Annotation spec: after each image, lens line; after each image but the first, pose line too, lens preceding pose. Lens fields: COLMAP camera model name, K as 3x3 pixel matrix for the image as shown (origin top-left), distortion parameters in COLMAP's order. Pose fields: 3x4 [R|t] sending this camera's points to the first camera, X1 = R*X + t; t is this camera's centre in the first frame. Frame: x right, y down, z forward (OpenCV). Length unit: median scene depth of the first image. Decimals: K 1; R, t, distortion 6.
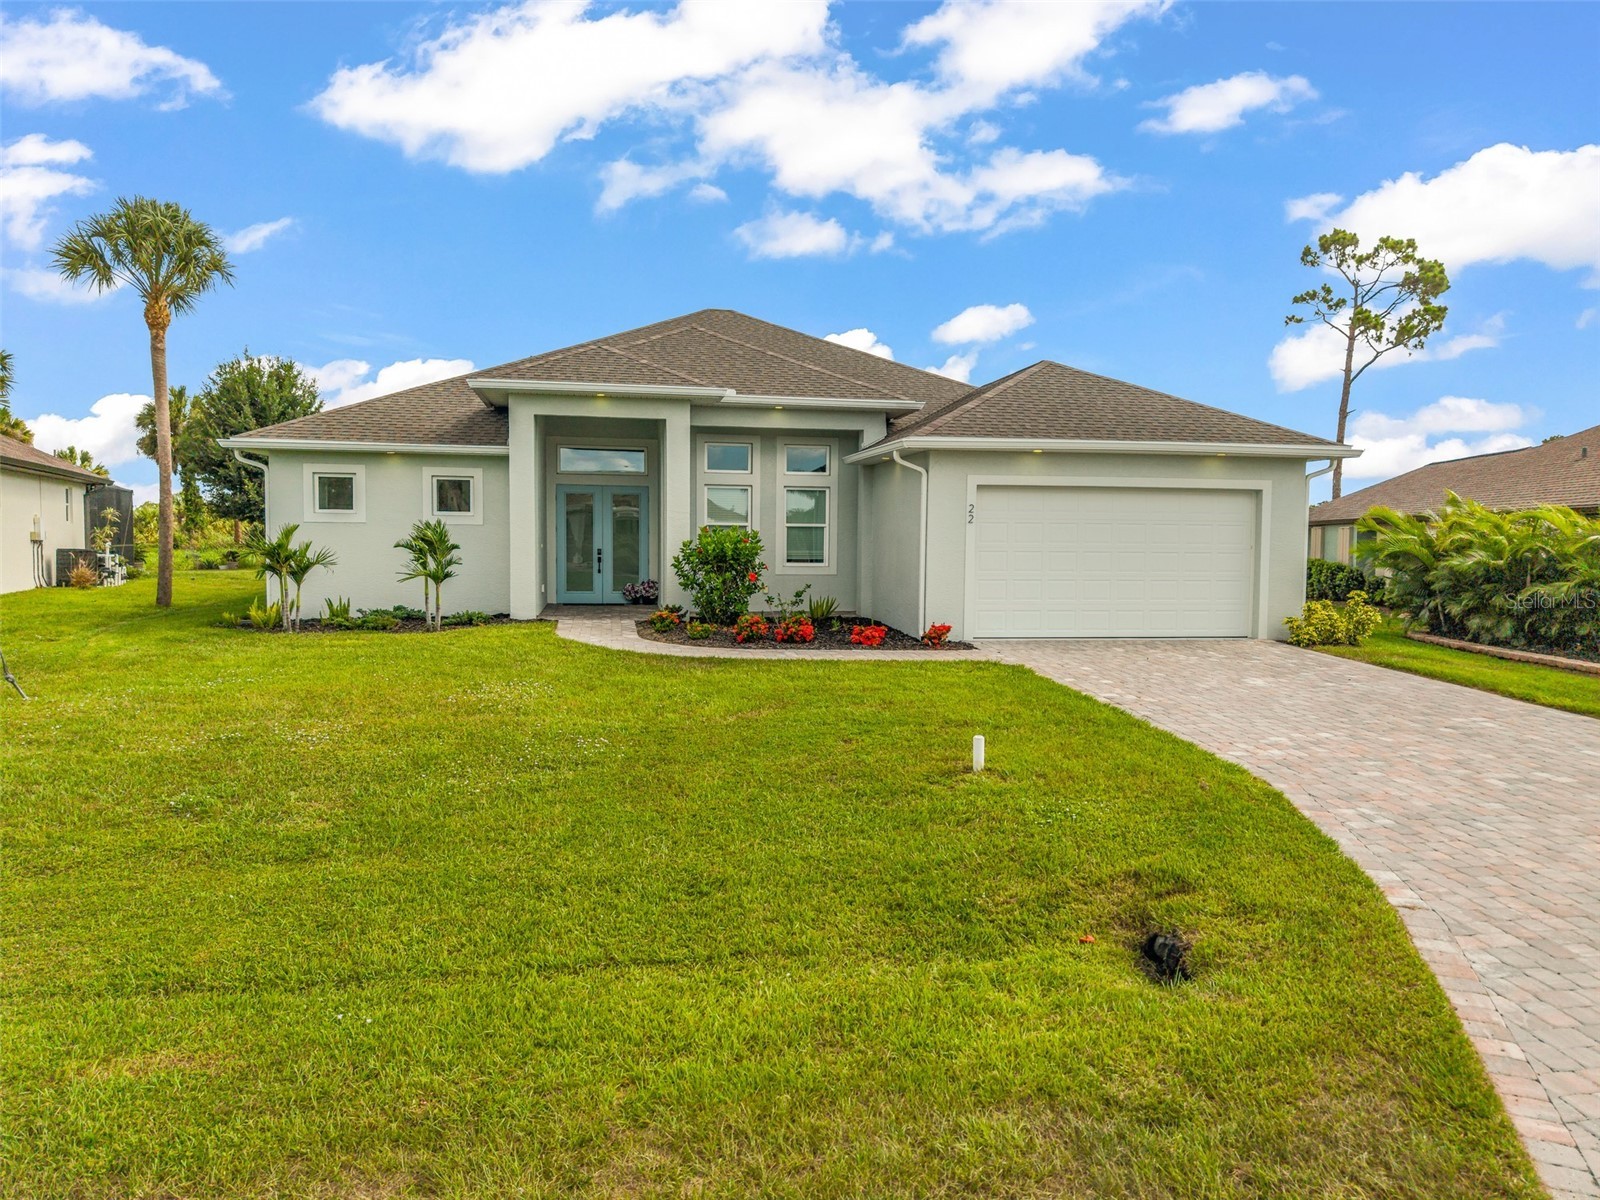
lens RADIAL K [[1074.9, 0, 799.7], [0, 1074.9, 592.6], [0, 0, 1]] dist [0.033165, -0.034269]
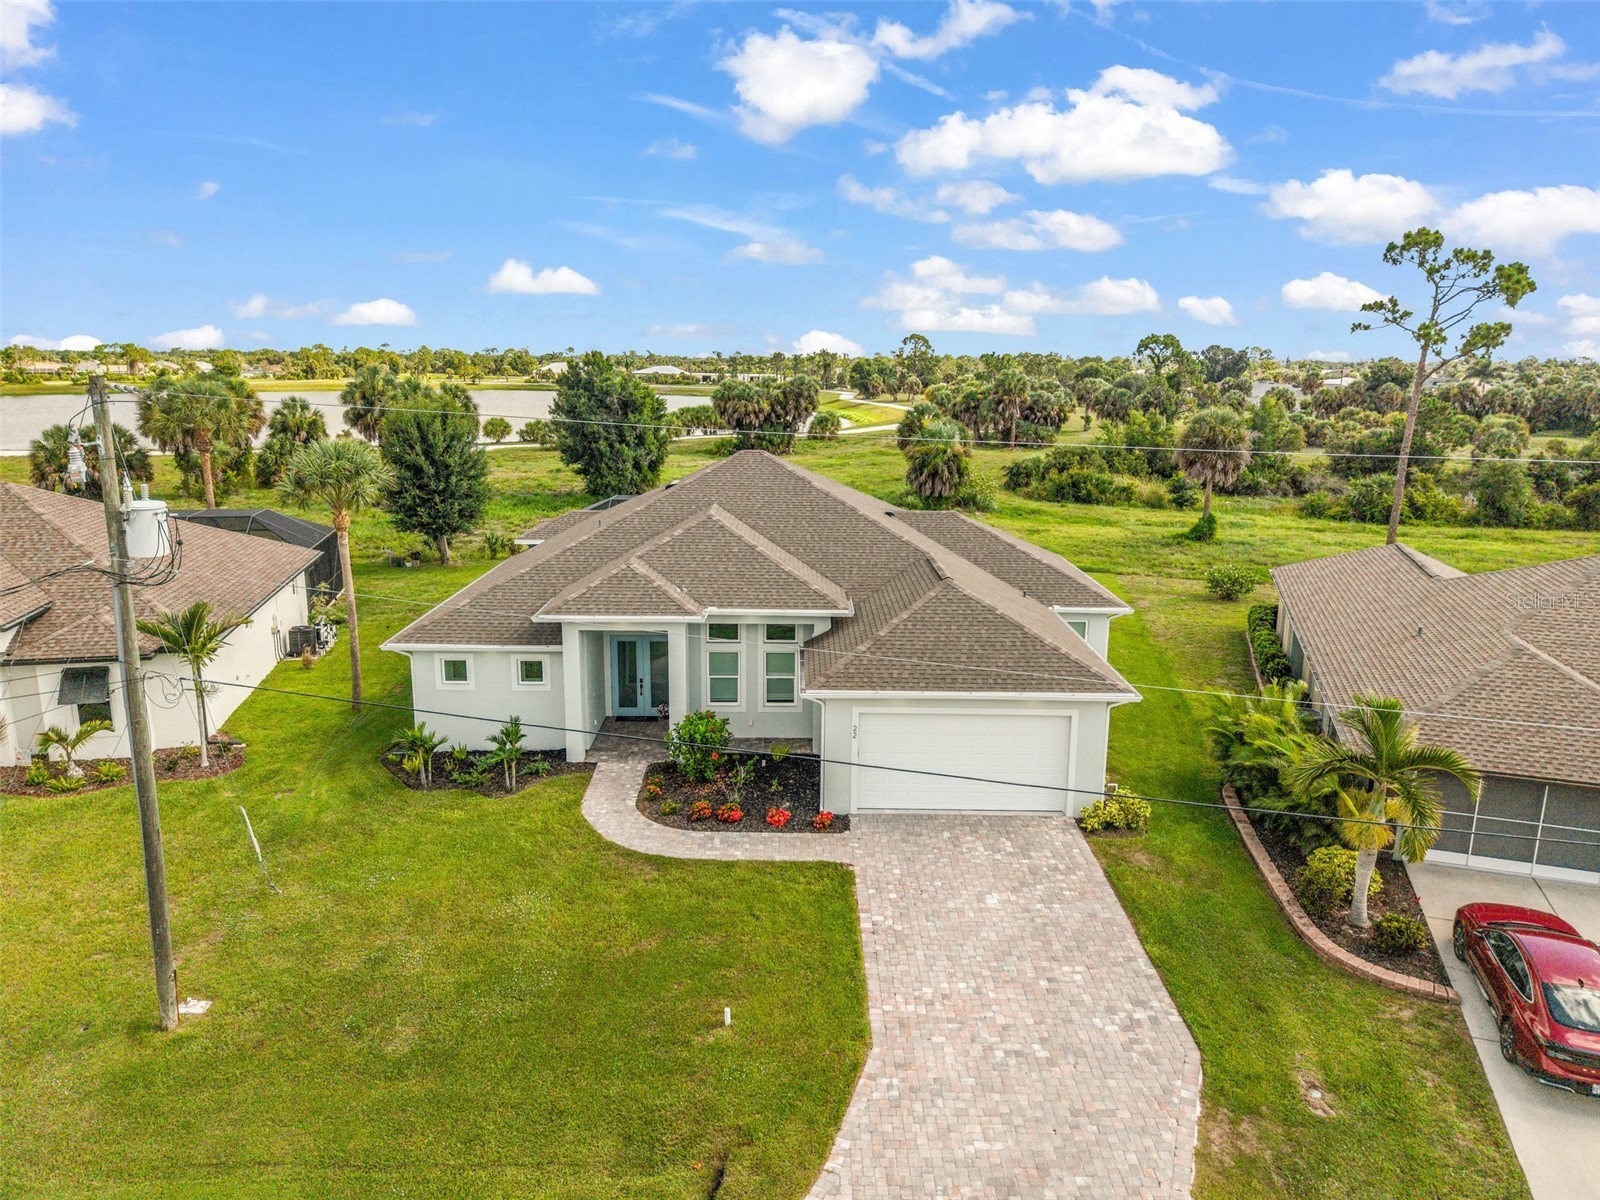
lens RADIAL K [[1074.9, 0, 801.2], [0, 1074.9, 601.8], [0, 0, 1]] dist [0.033165, -0.034269]
pose [[0.986329, 0.035864, -0.160840, 0.241648], [-0.007818, 0.985115, 0.171718, -0.382285], [0.164604, -0.168113, 0.971928, -0.310416]]
